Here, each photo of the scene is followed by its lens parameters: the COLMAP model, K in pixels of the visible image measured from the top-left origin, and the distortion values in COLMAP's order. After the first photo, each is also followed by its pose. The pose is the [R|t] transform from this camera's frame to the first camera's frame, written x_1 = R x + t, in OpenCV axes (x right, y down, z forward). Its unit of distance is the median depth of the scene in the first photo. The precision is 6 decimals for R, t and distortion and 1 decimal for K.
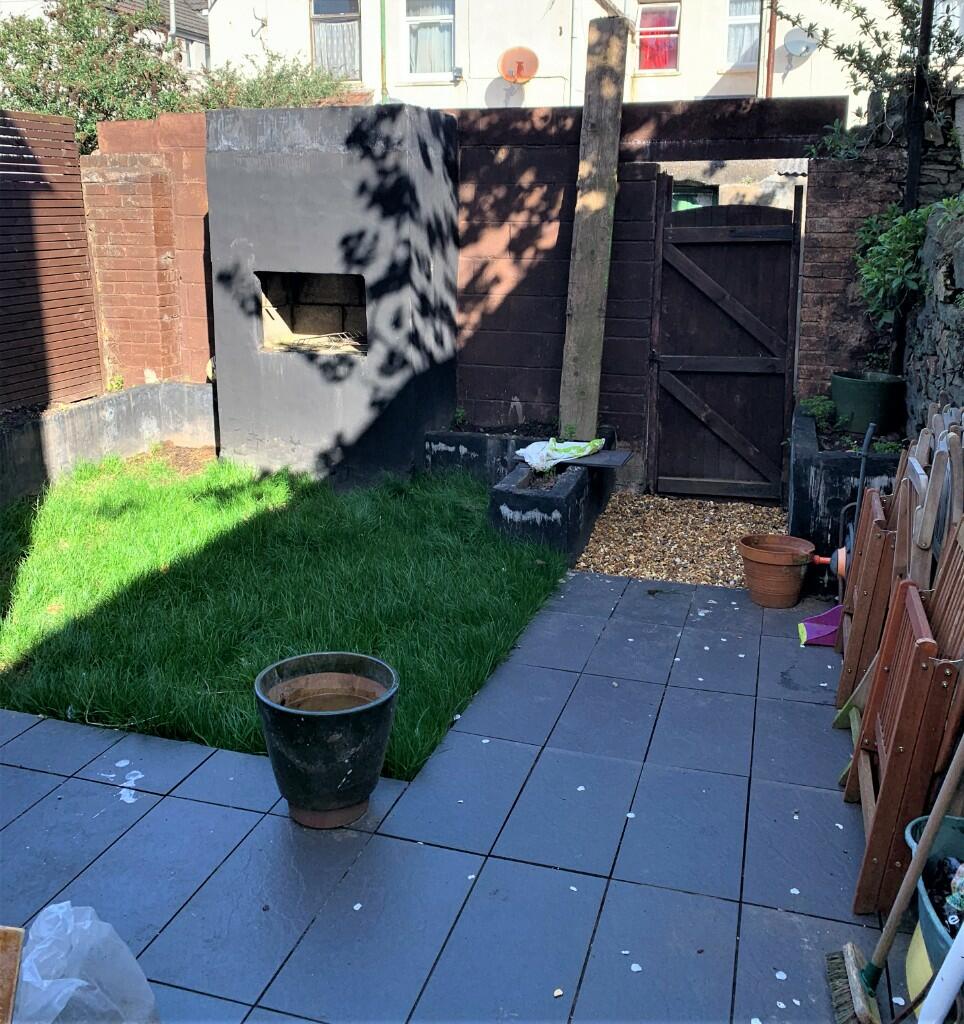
lens RADIAL K [[1066.2, 0, 481.1], [0, 1066.2, 447.0], [0, 0, 1]] dist [0.022859, -0.000832]
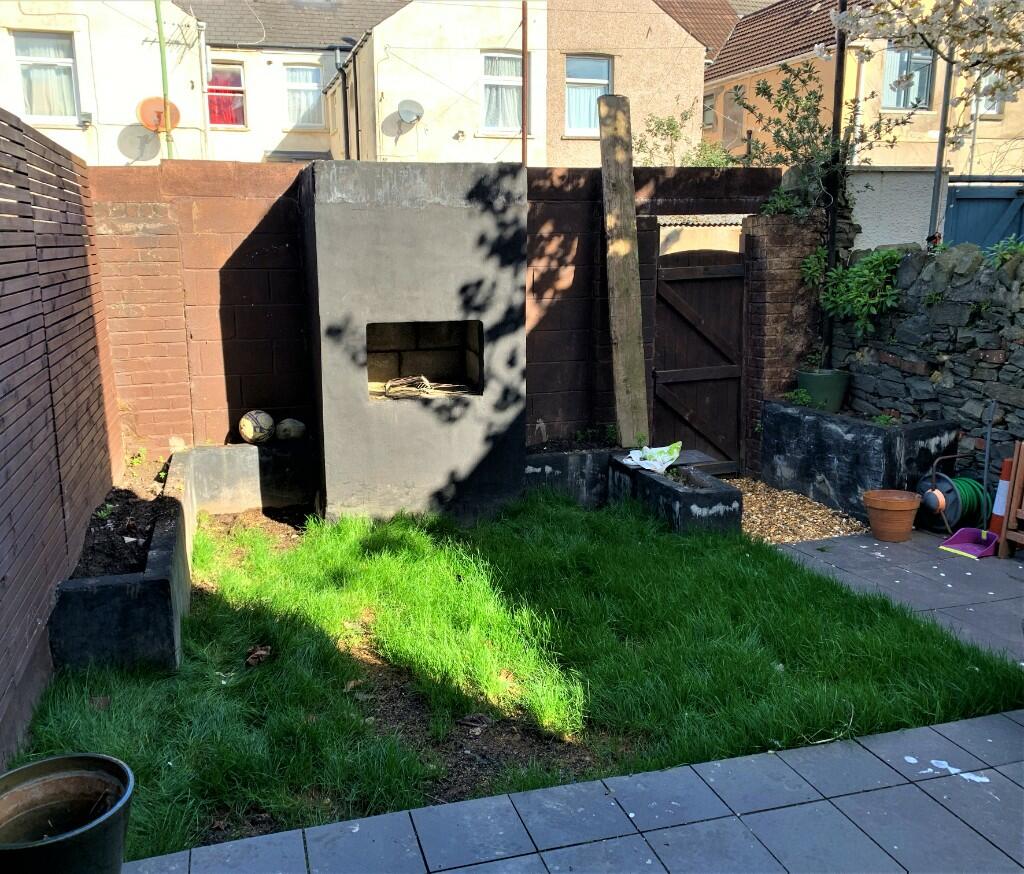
lens RADIAL K [[919.2, 0, 510.8], [0, 919.2, 453.5], [0, 0, 1]] dist [0.022260, -0.008163]
pose [[0.829427, -0.136191, 0.541760, -0.589841], [0.135696, 0.989898, 0.041099, -0.060917], [-0.541884, 0.039425, 0.839528, 0.207085]]
